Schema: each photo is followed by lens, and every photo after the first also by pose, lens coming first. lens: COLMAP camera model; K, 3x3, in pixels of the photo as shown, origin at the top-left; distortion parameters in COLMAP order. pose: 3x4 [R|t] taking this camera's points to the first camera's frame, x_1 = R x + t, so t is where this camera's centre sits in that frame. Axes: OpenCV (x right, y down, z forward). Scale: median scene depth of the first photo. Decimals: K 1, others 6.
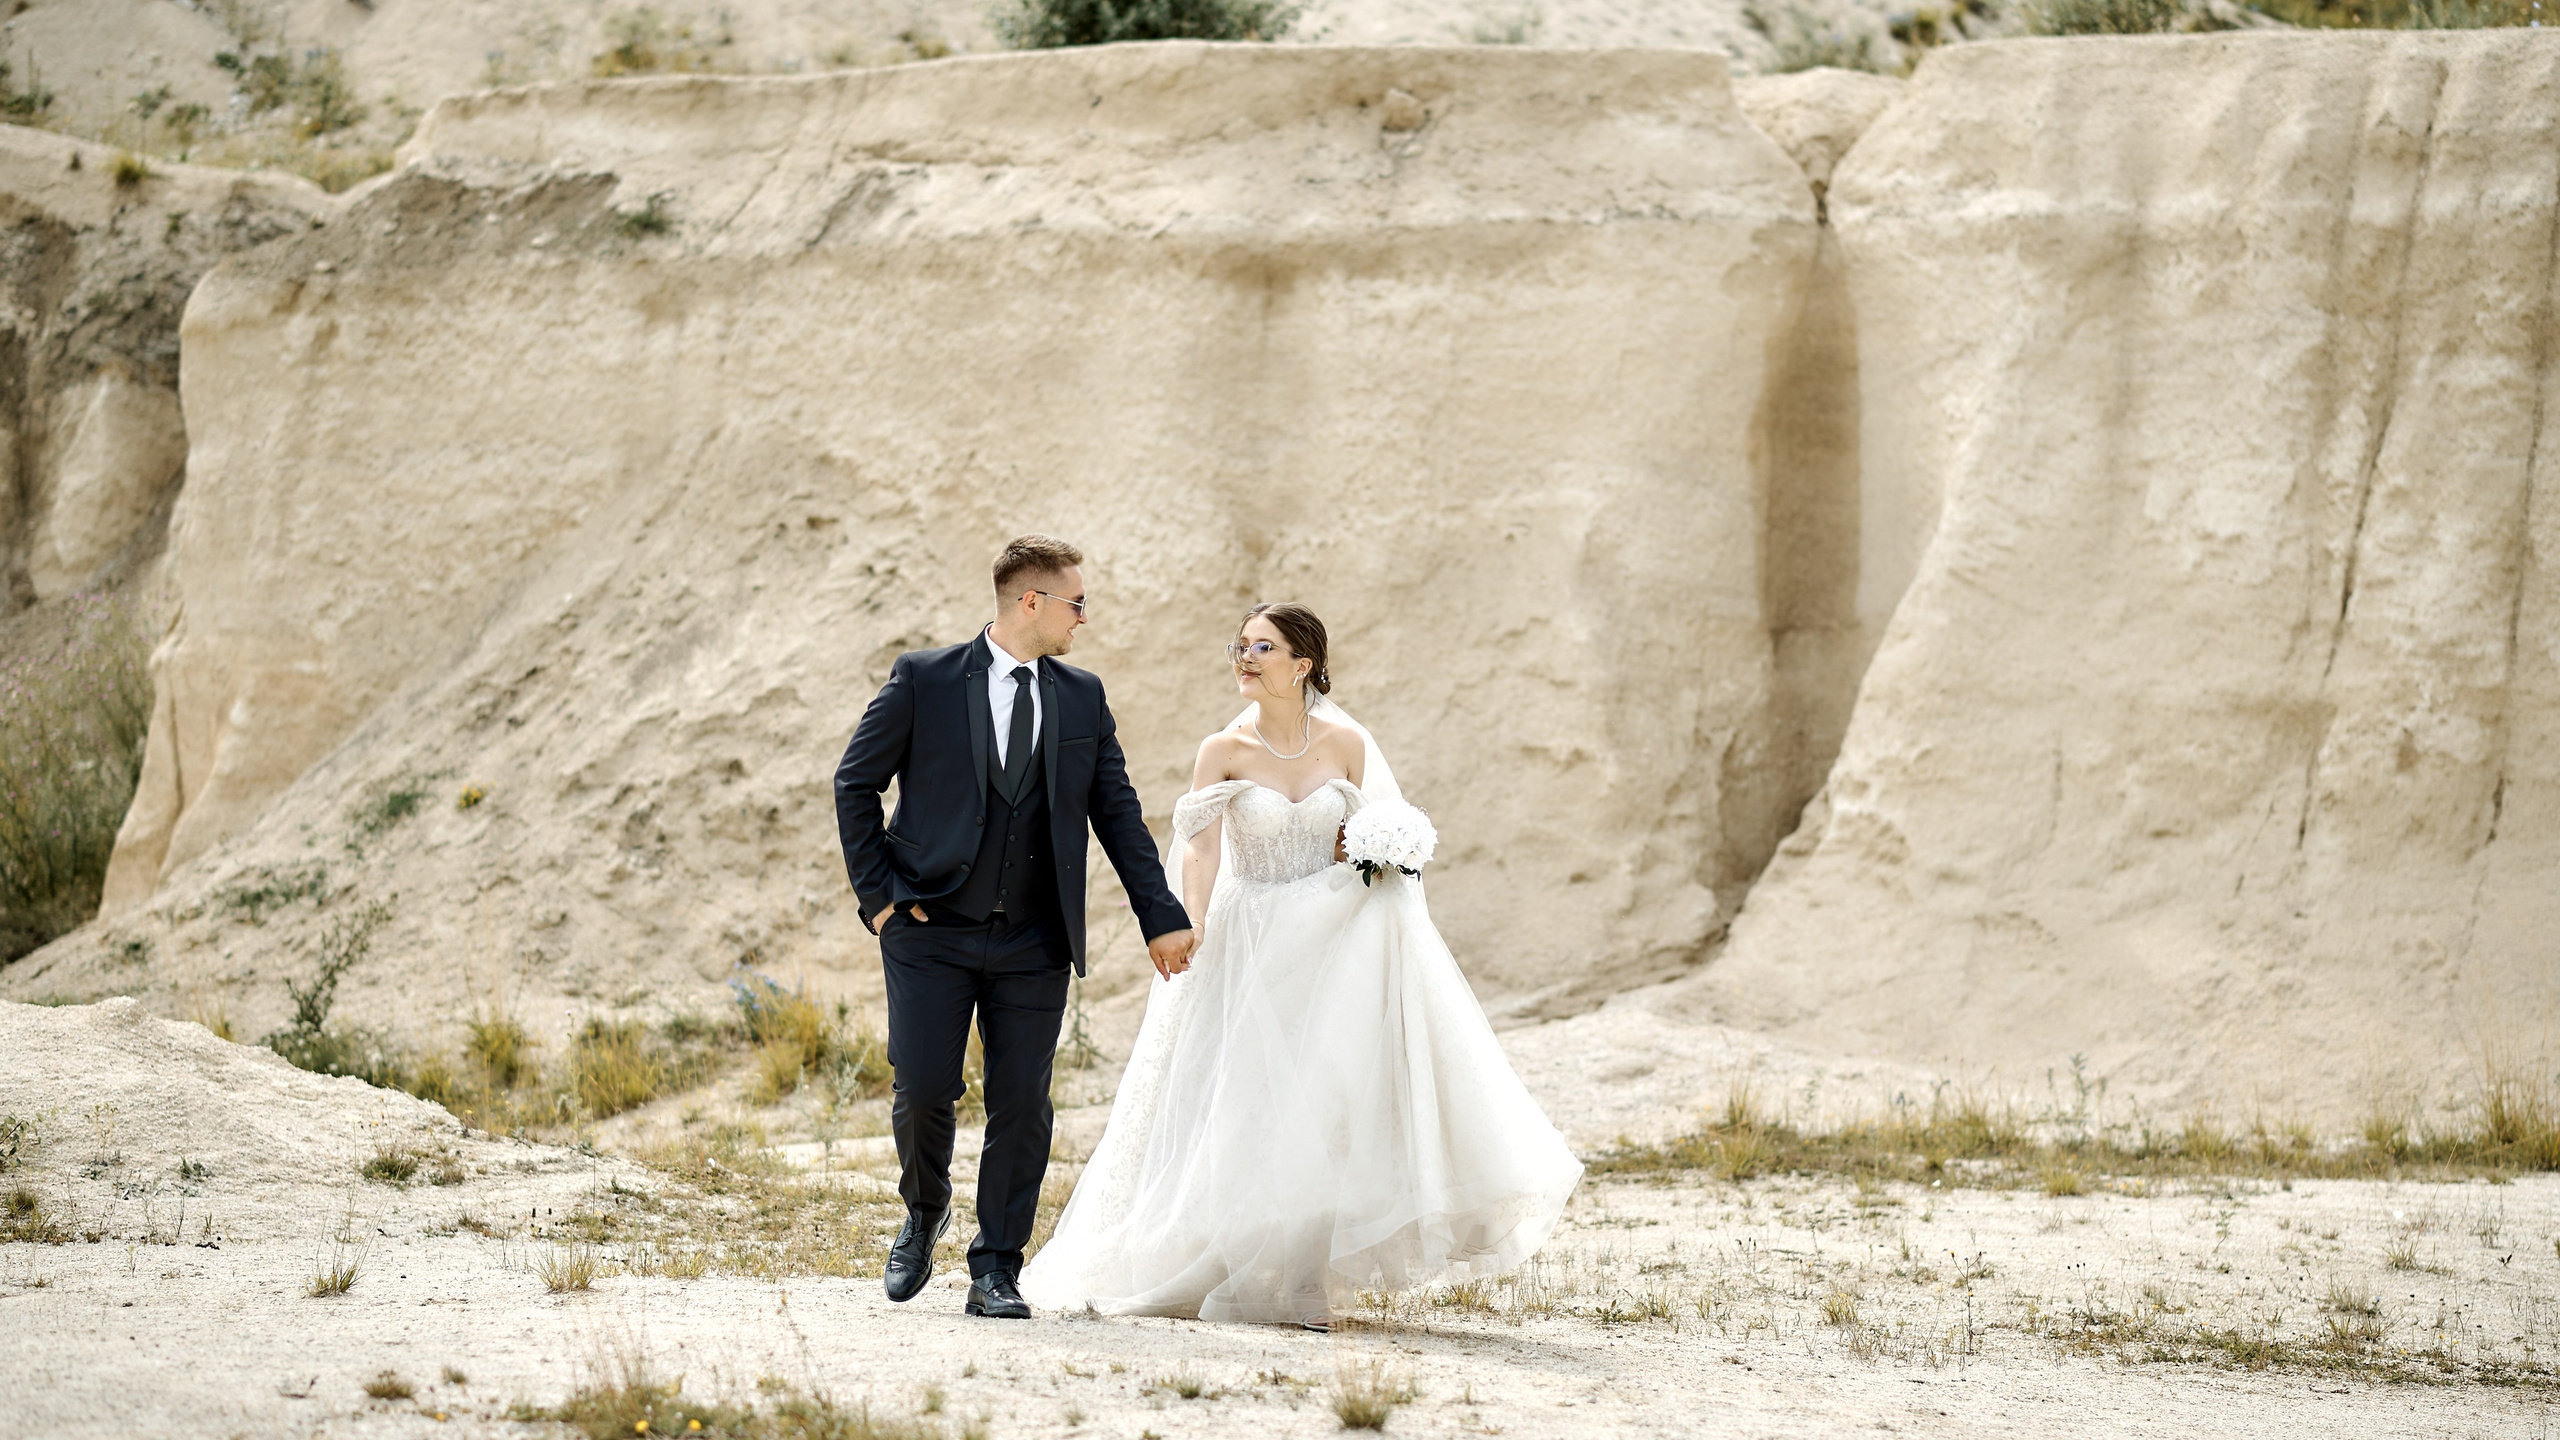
lens RADIAL K [[6343.6, 0, 1280.0], [0, 6343.6, 720.0], [0, 0, 1]] dist [-0.578489, 5.634098]
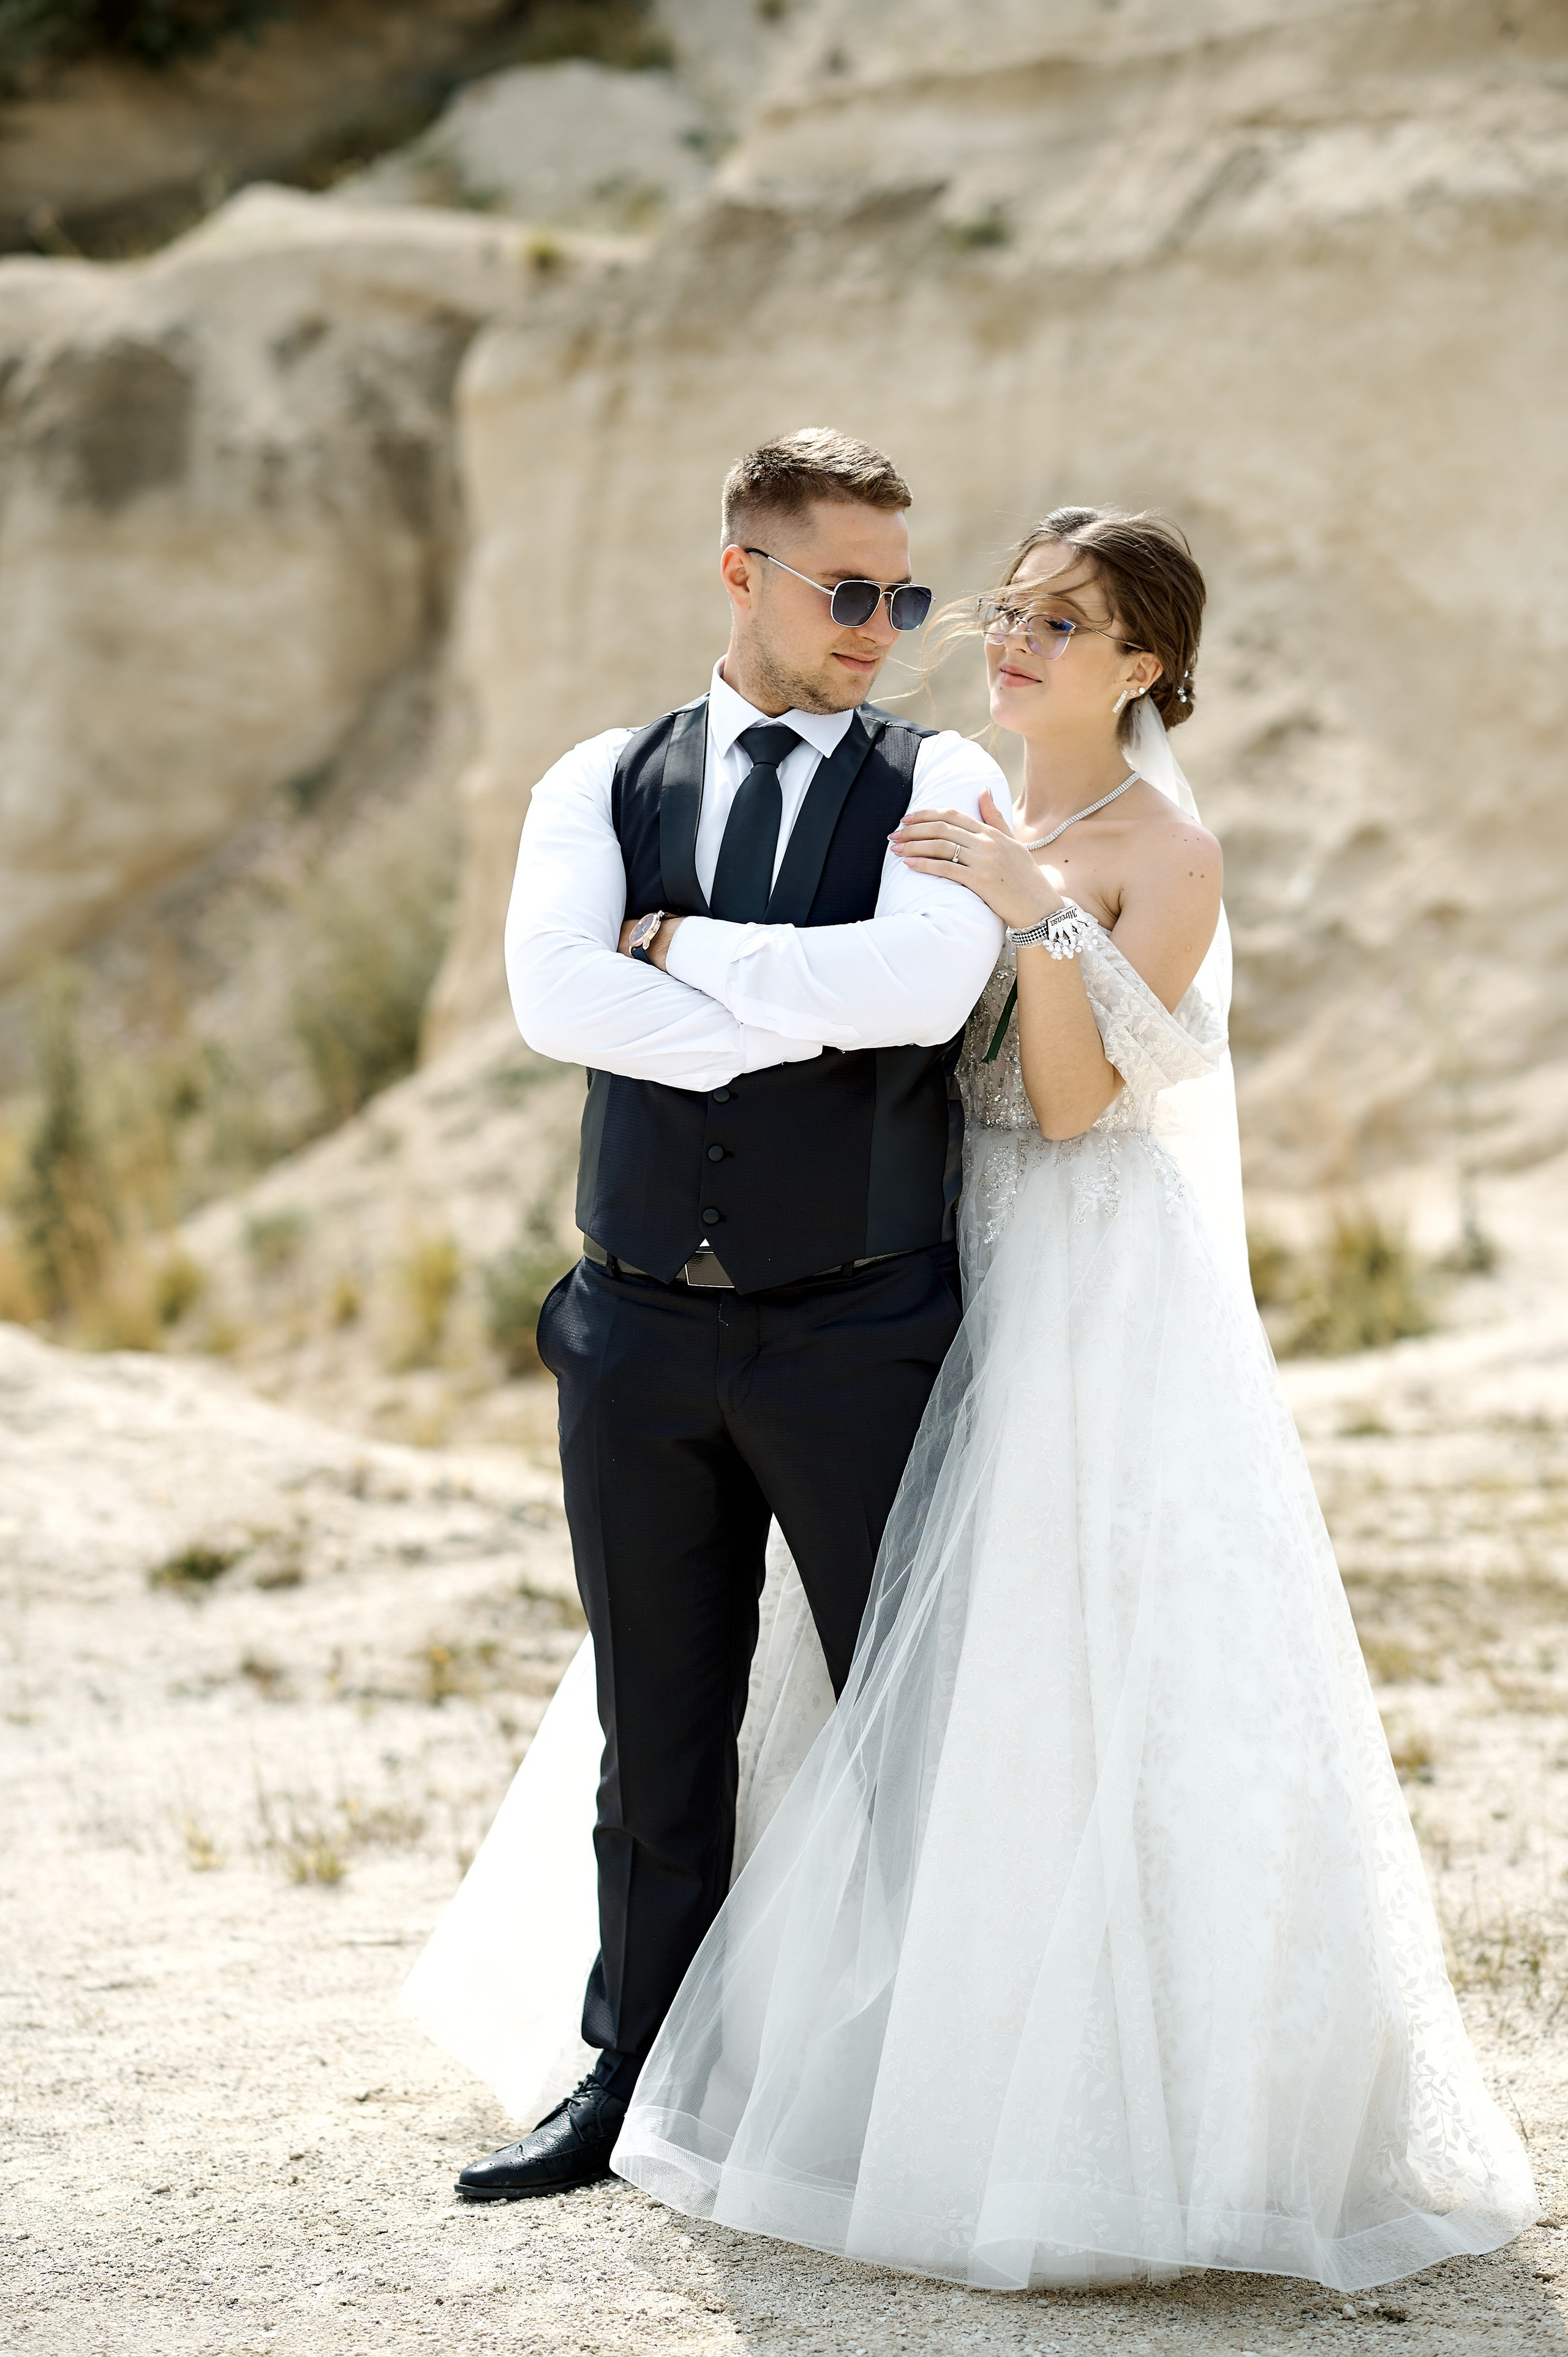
lens RADIAL K [[5799.0, 0, 784.0], [0, 5799.0, 1178.5], [0, 0, 1]] dist [0.101696, -0.009118]
pose [[0.979427, -0.033005, -0.199083, 0.021740], [0.044871, 0.997456, 0.055390, 0.000916], [0.196748, -0.063183, 0.978416, 0.250281]]
